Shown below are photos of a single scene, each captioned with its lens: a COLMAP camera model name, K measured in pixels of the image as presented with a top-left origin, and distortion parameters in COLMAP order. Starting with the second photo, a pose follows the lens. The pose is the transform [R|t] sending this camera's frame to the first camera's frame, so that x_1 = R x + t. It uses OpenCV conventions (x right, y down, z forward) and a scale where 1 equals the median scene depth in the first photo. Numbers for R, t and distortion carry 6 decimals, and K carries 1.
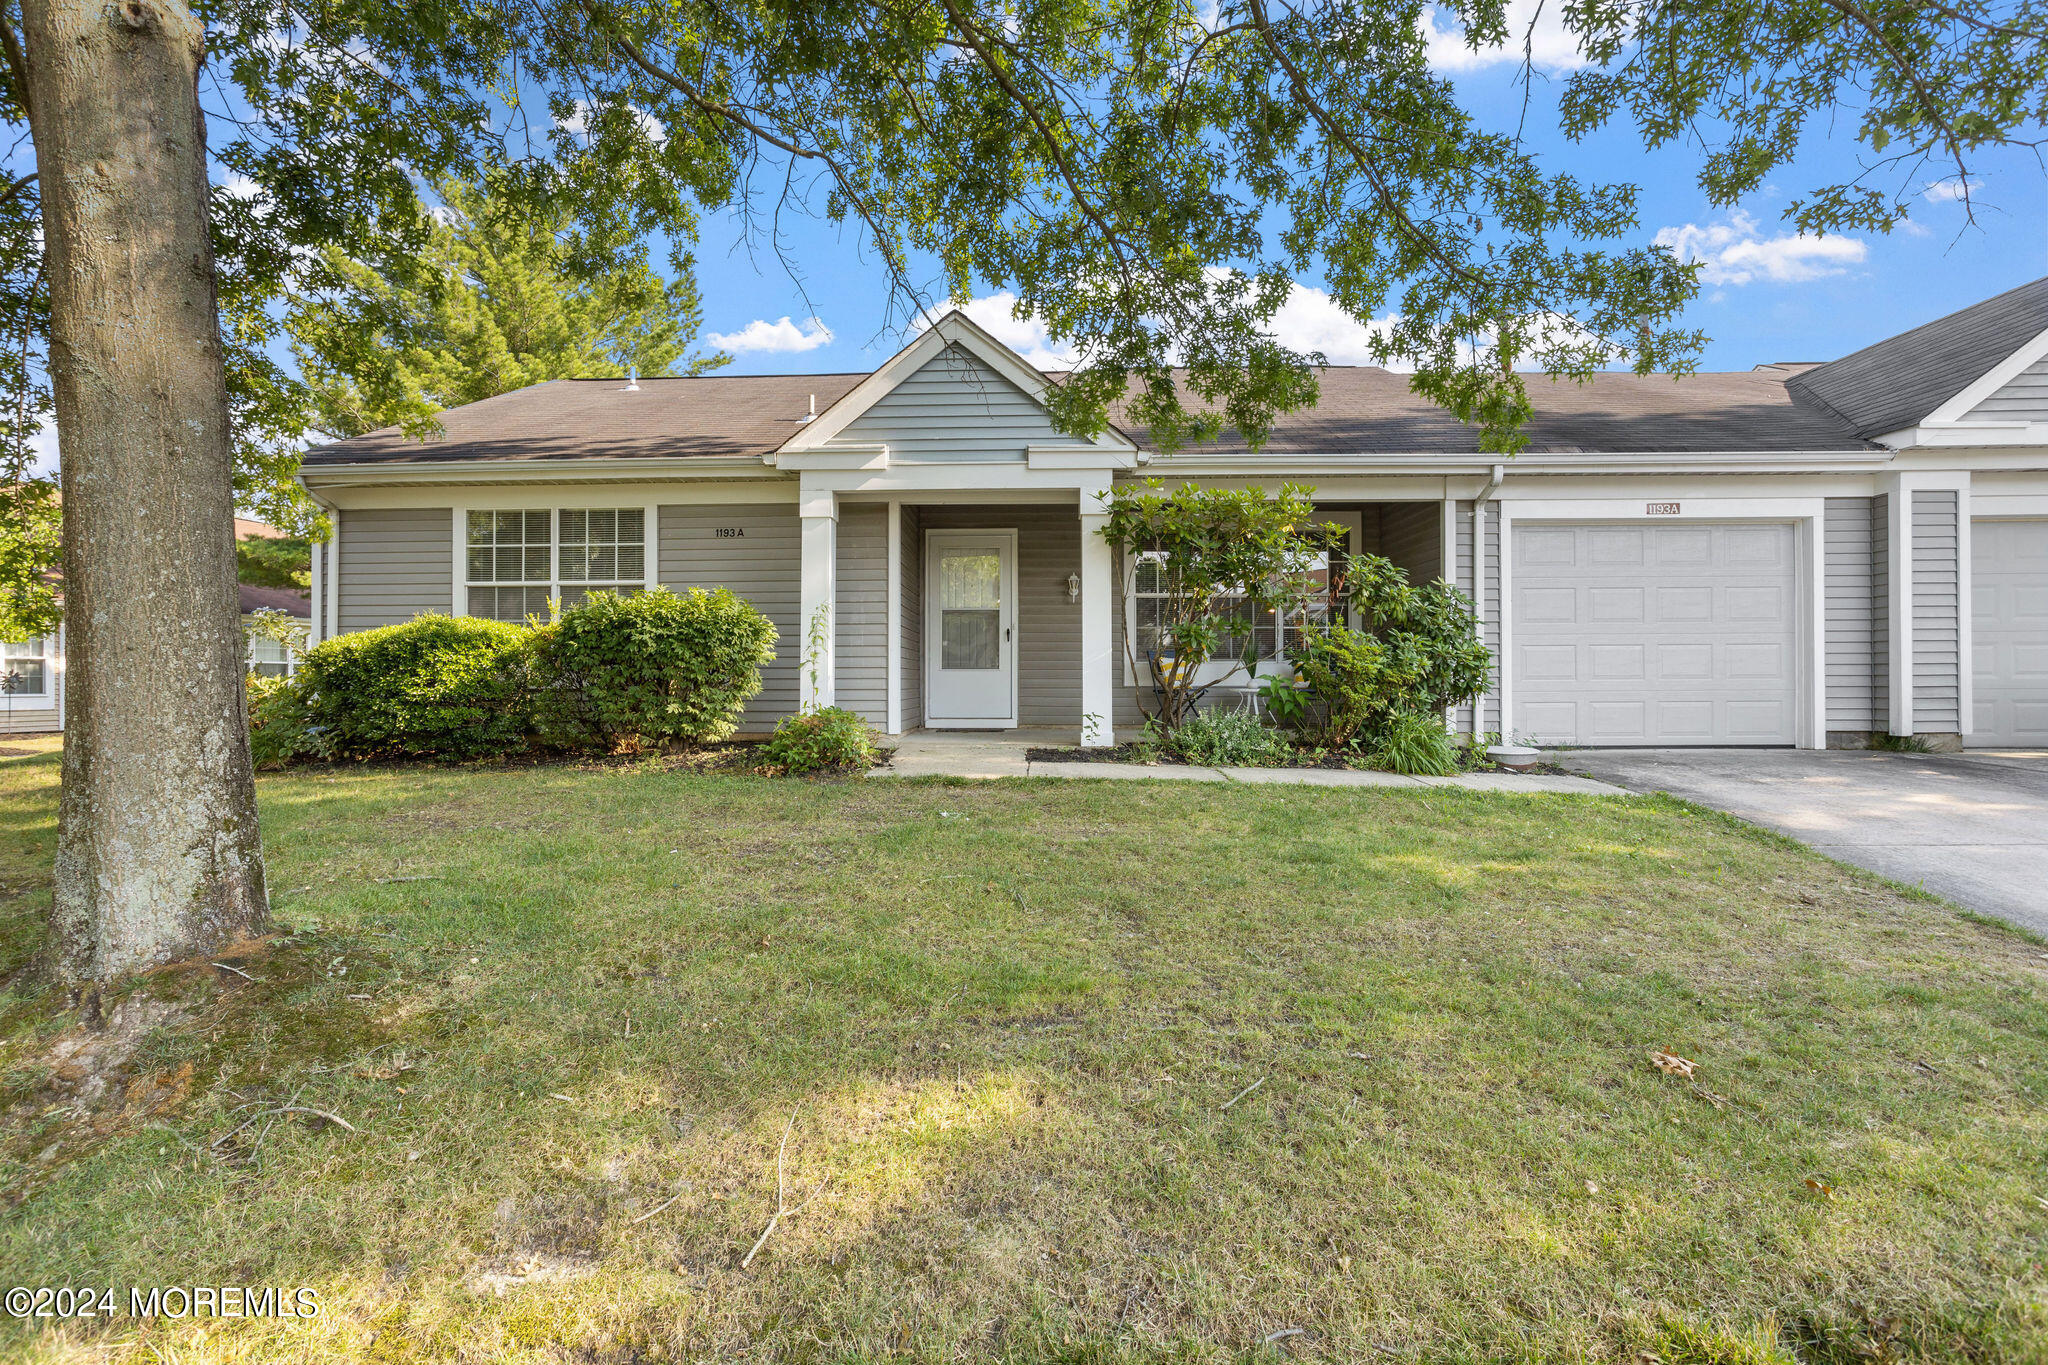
lens RADIAL K [[993.5, 0, 1000.9], [0, 993.5, 649.4], [0, 0, 1]] dist [-0.058889, 0.037552]
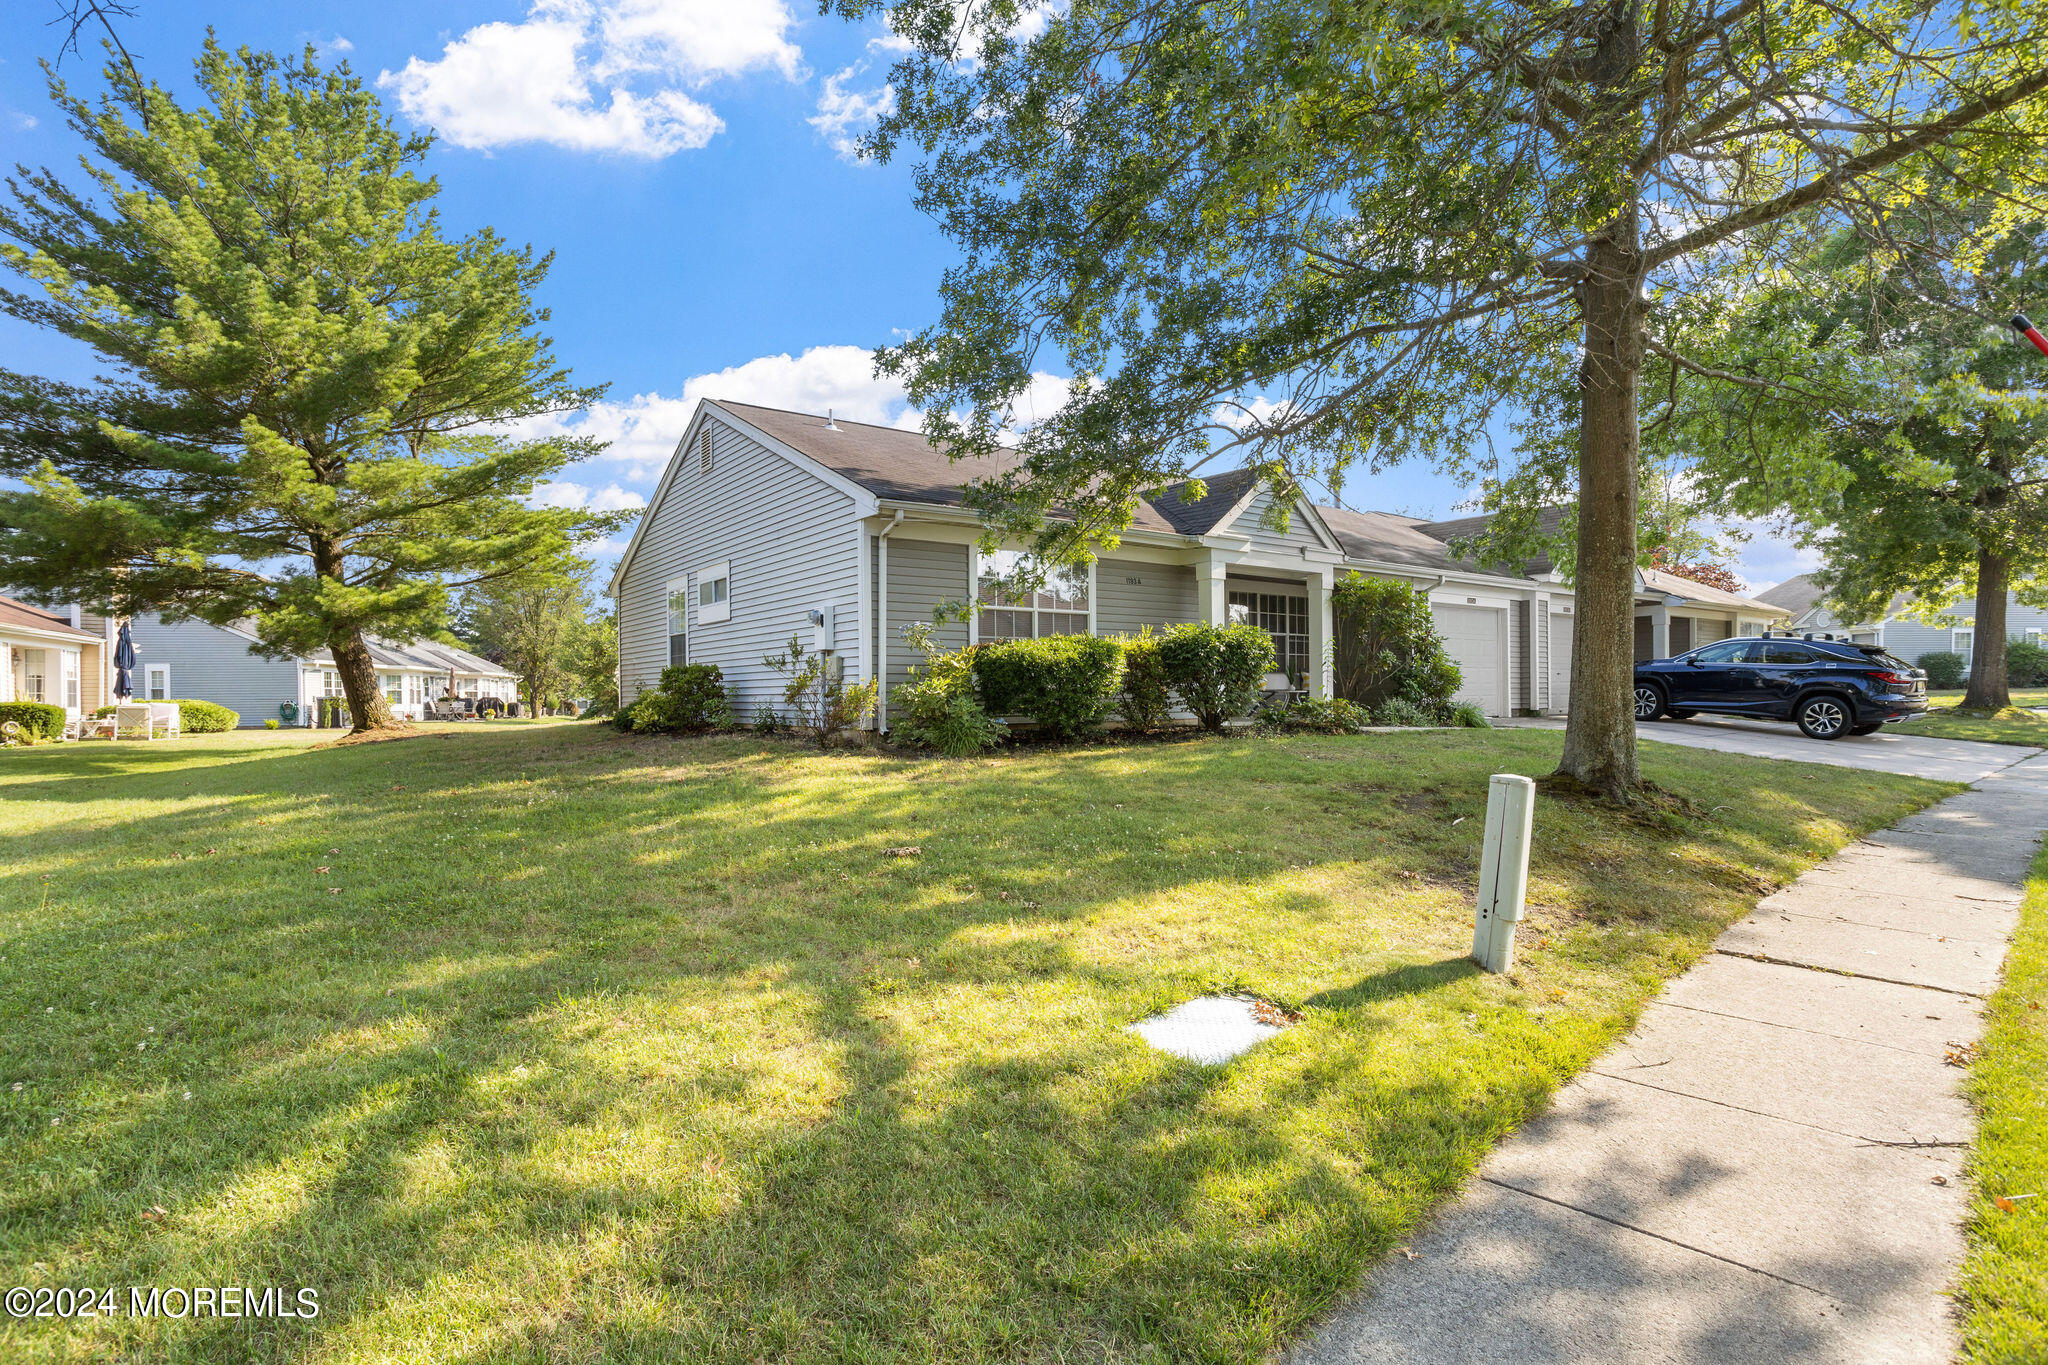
lens RADIAL K [[993.5, 0, 1000.9], [0, 993.5, 649.4], [0, 0, 1]] dist [-0.058889, 0.037552]
pose [[0.784736, 0.022741, 0.619413, -1.372310], [-0.009535, 0.999651, -0.024621, 0.017570], [-0.619757, 0.013415, 0.784679, -0.004248]]
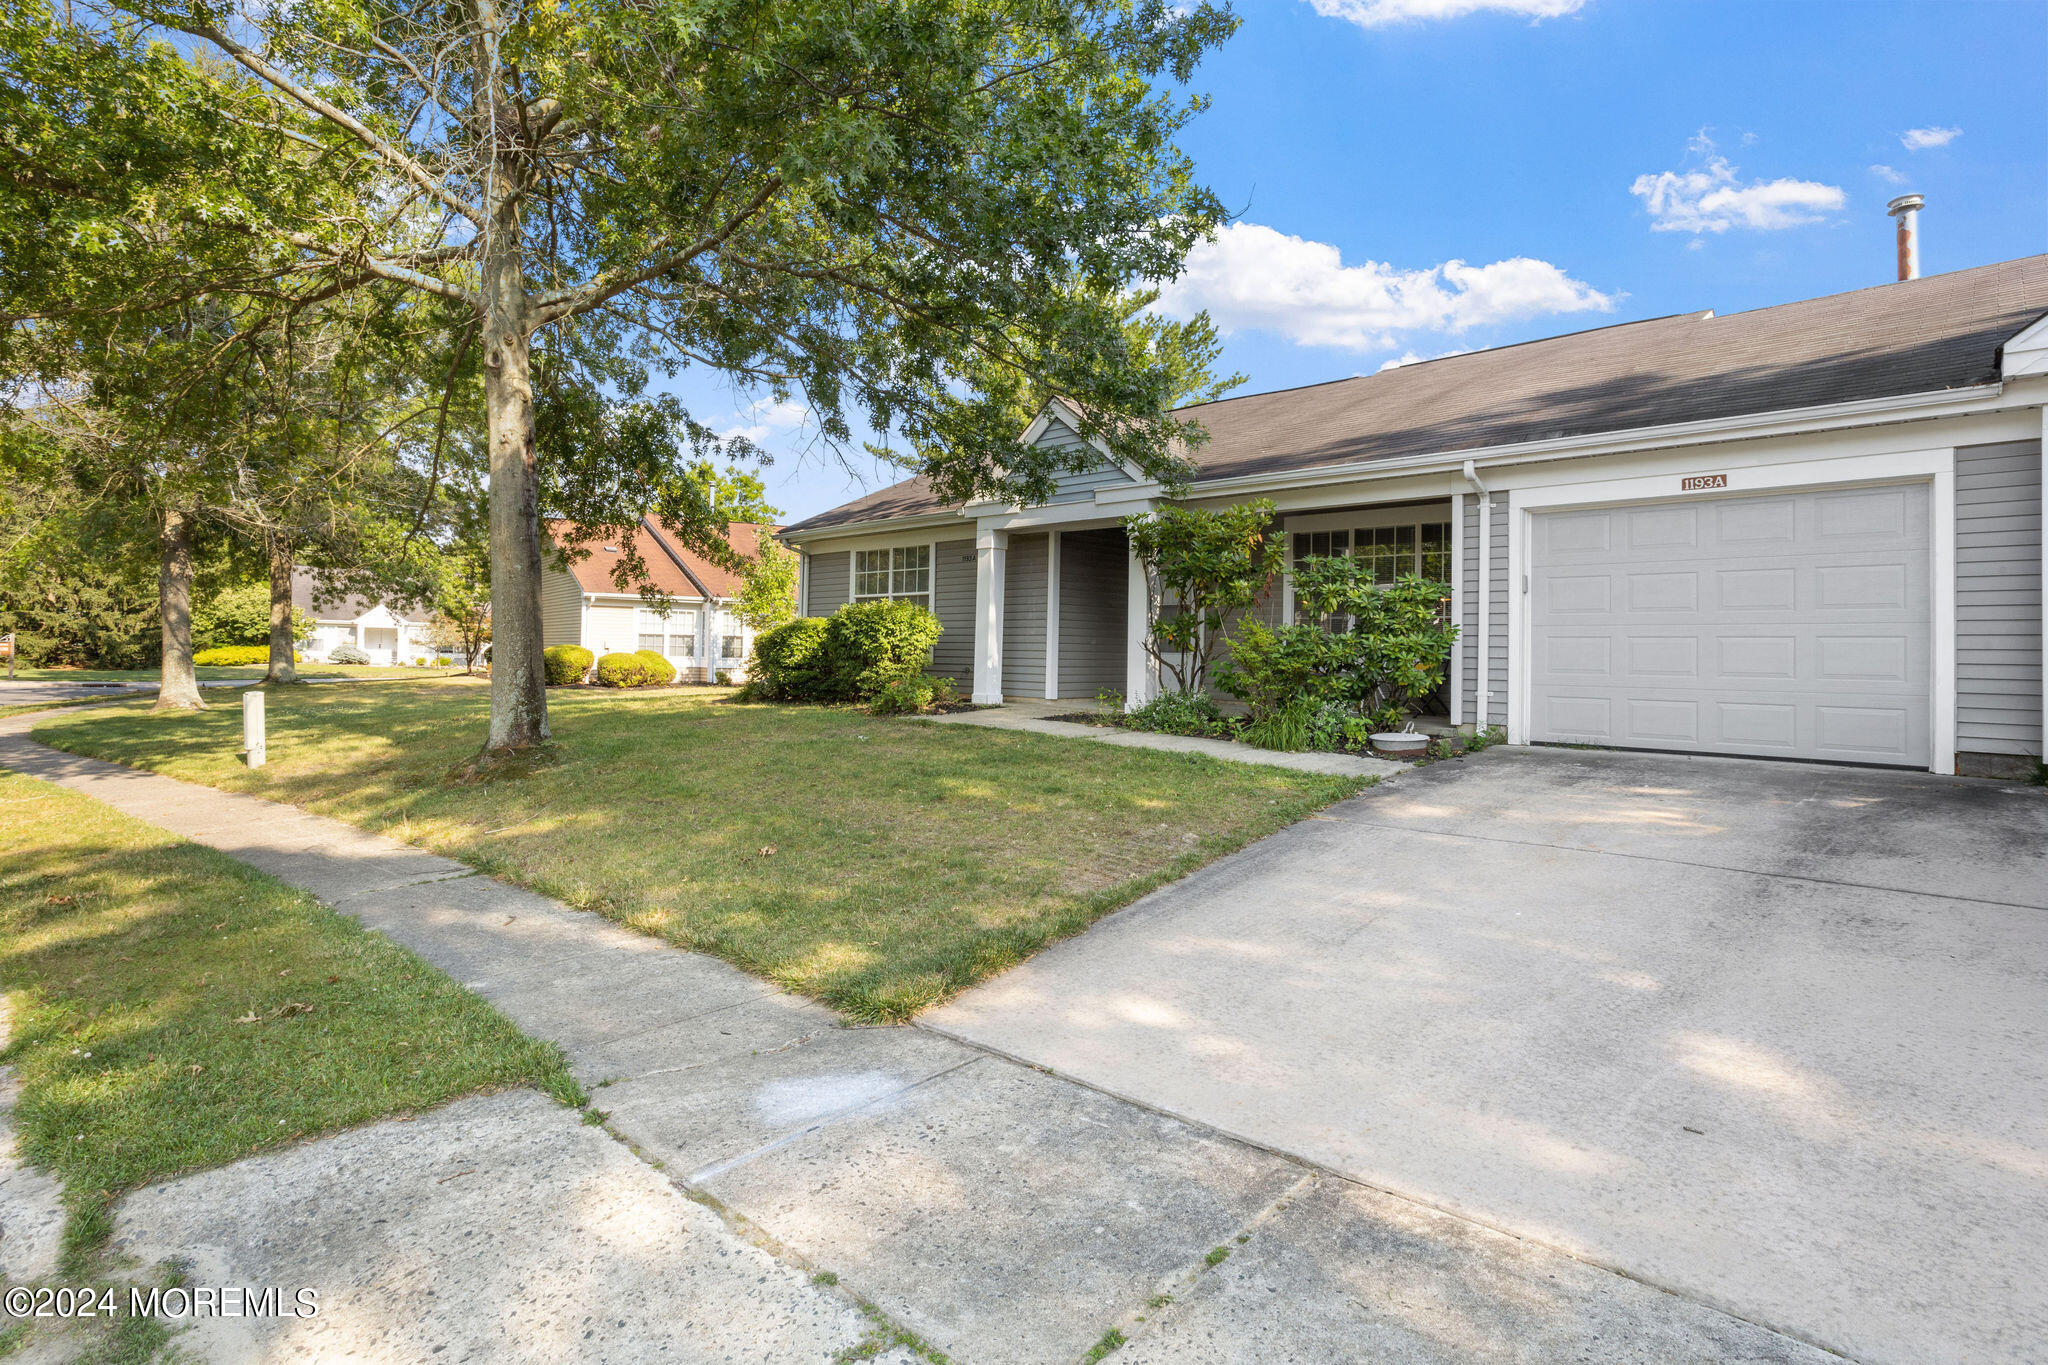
lens RADIAL K [[993.5, 0, 1000.9], [0, 993.5, 649.4], [0, 0, 1]] dist [-0.058889, 0.037552]
pose [[0.746652, 0.011907, -0.665108, 0.801057], [-0.003124, 0.999892, 0.014393, -0.004726], [0.665207, -0.008669, 0.746608, -0.079334]]
